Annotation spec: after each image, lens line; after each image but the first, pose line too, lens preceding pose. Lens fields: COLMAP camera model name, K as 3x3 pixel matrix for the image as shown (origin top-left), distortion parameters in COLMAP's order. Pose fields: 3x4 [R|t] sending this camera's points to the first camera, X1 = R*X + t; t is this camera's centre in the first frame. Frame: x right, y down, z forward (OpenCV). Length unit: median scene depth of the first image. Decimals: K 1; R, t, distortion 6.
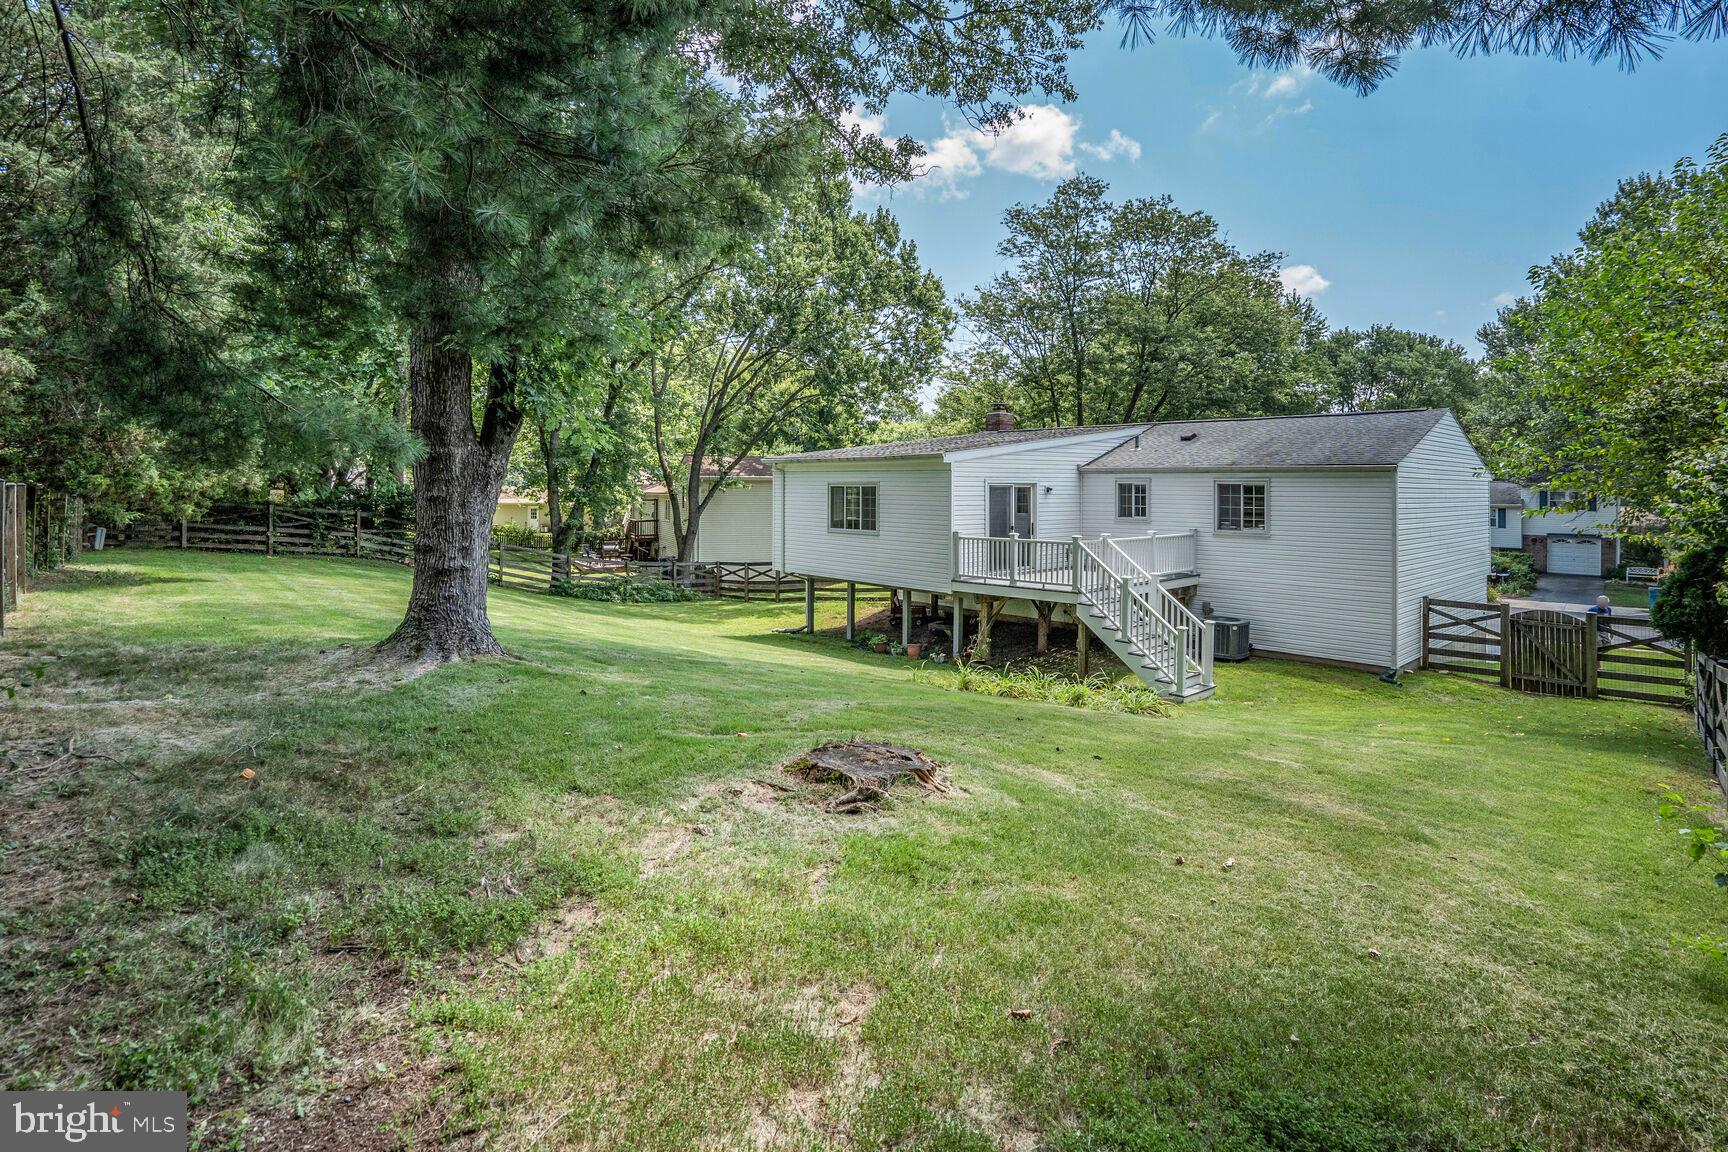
lens RADIAL K [[860.2, 0, 865.6], [0, 860.2, 477.0], [0, 0, 1]] dist [-0.003427, 0.000023]
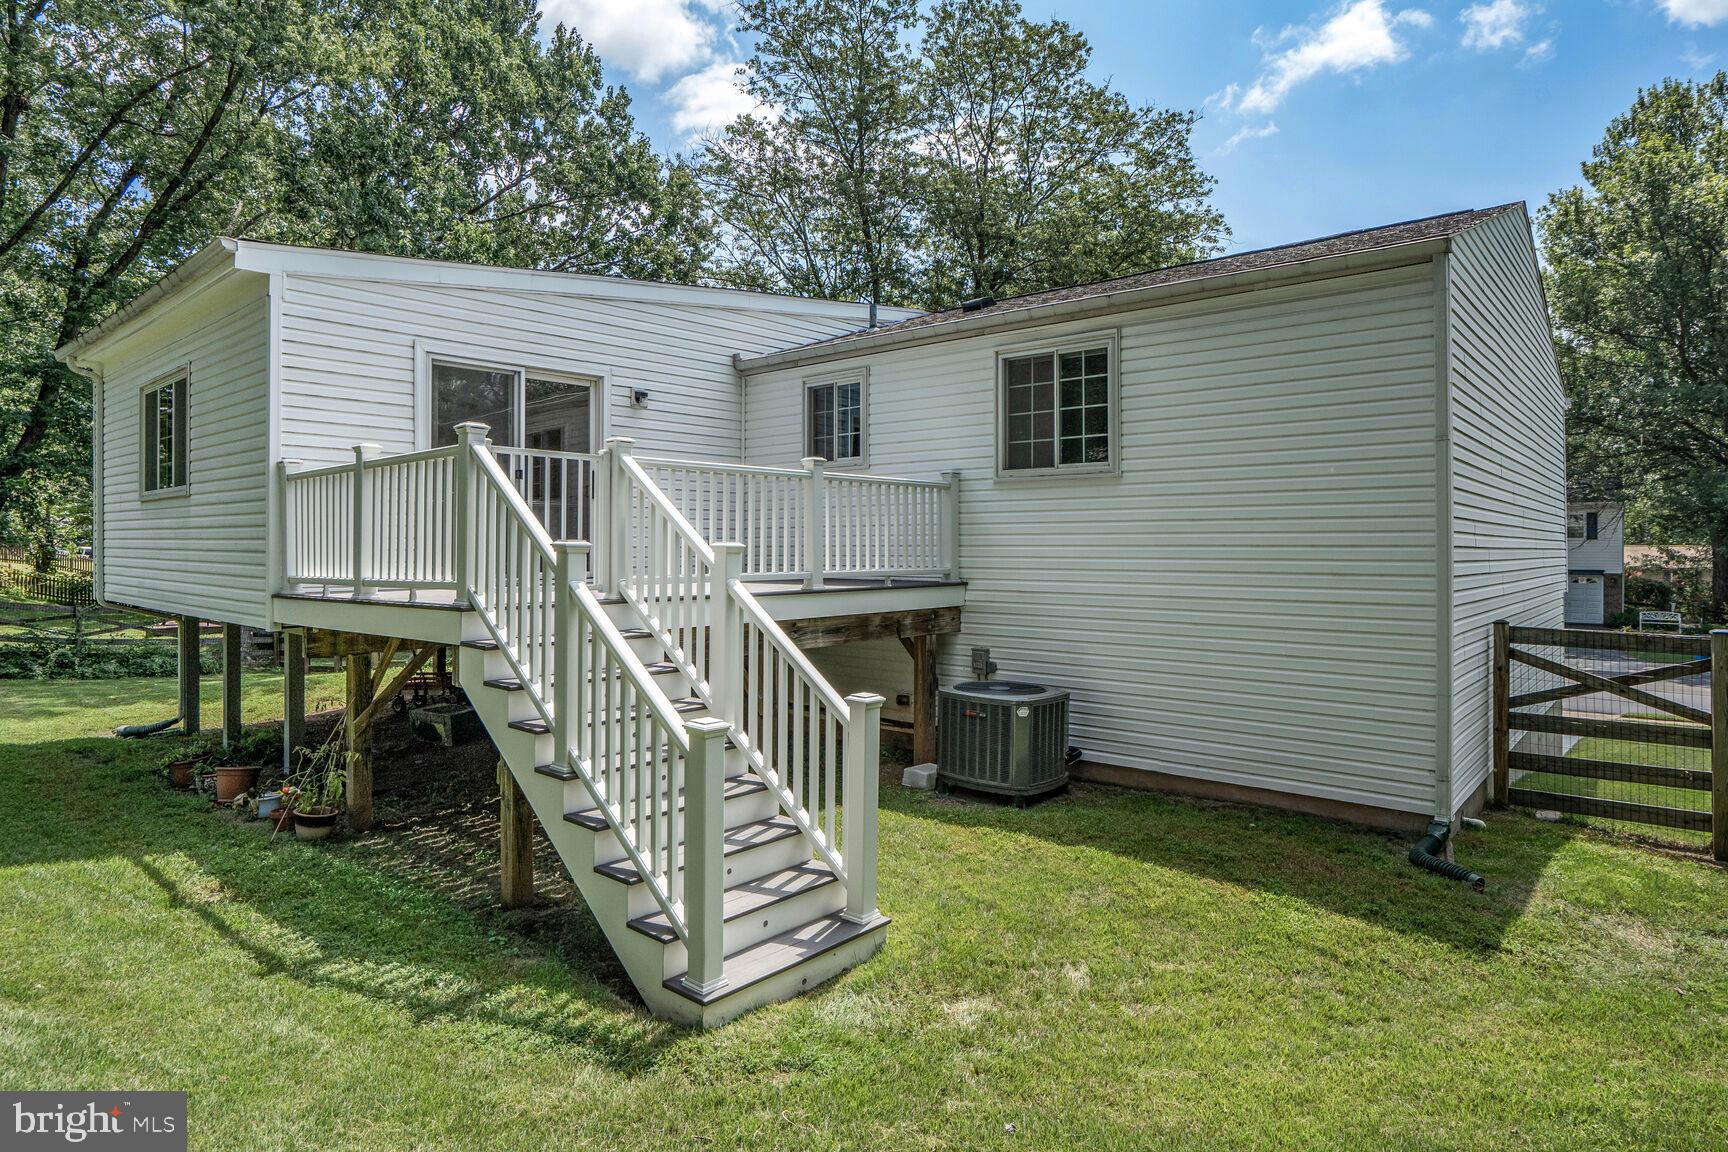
lens RADIAL K [[960.2, 0, 861.4], [0, 960.2, 545.4], [0, 0, 1]] dist [0.002084, 0.000769]
pose [[0.994955, -0.003504, 0.100258, 0.305483], [0.002680, 0.999962, 0.008347, 0.095786], [-0.100284, -0.008036, 0.994926, 0.568105]]
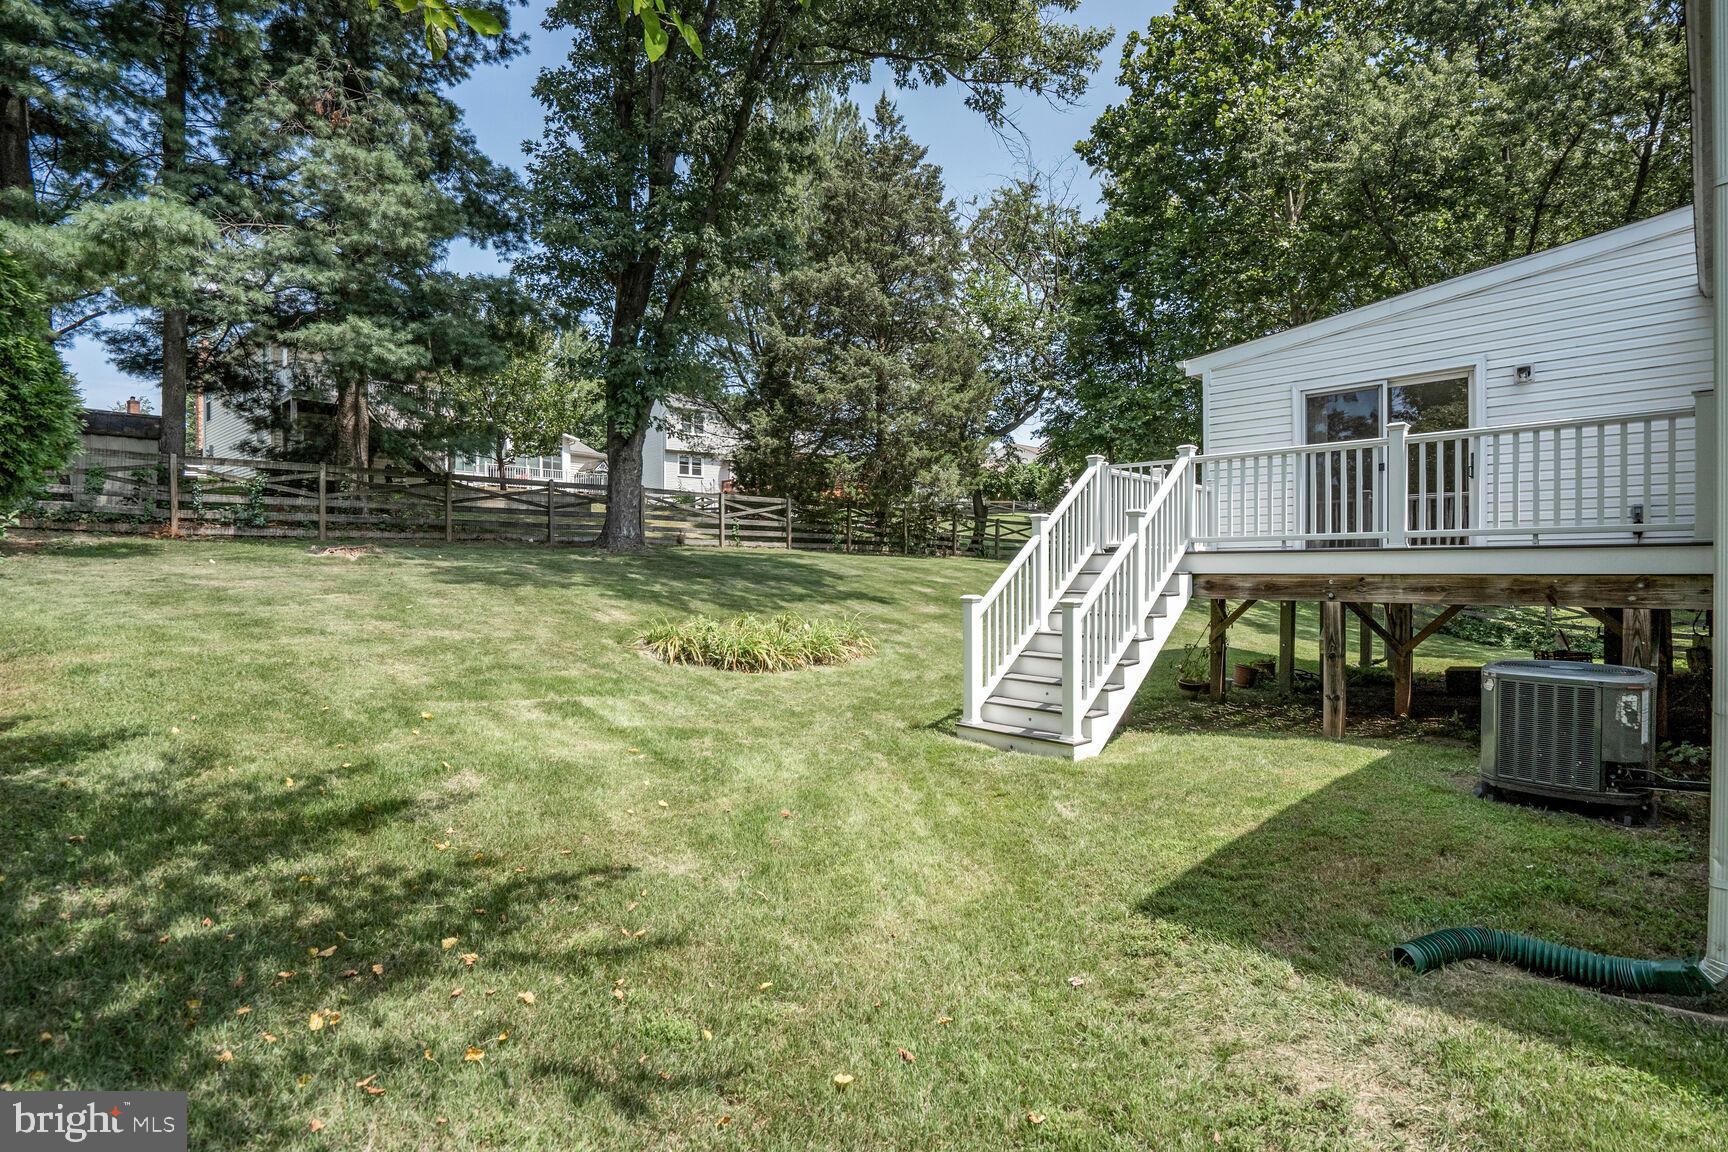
lens RADIAL K [[855.6, 0, 864.0], [0, 855.6, 576.0], [0, 0, 1]] dist [-0.001724, -0.000201]
pose [[0.032893, -0.001328, -0.999458, 0.695556], [0.009551, 0.999954, -0.001015, 0.126446], [0.999413, -0.009512, 0.032904, 0.734385]]
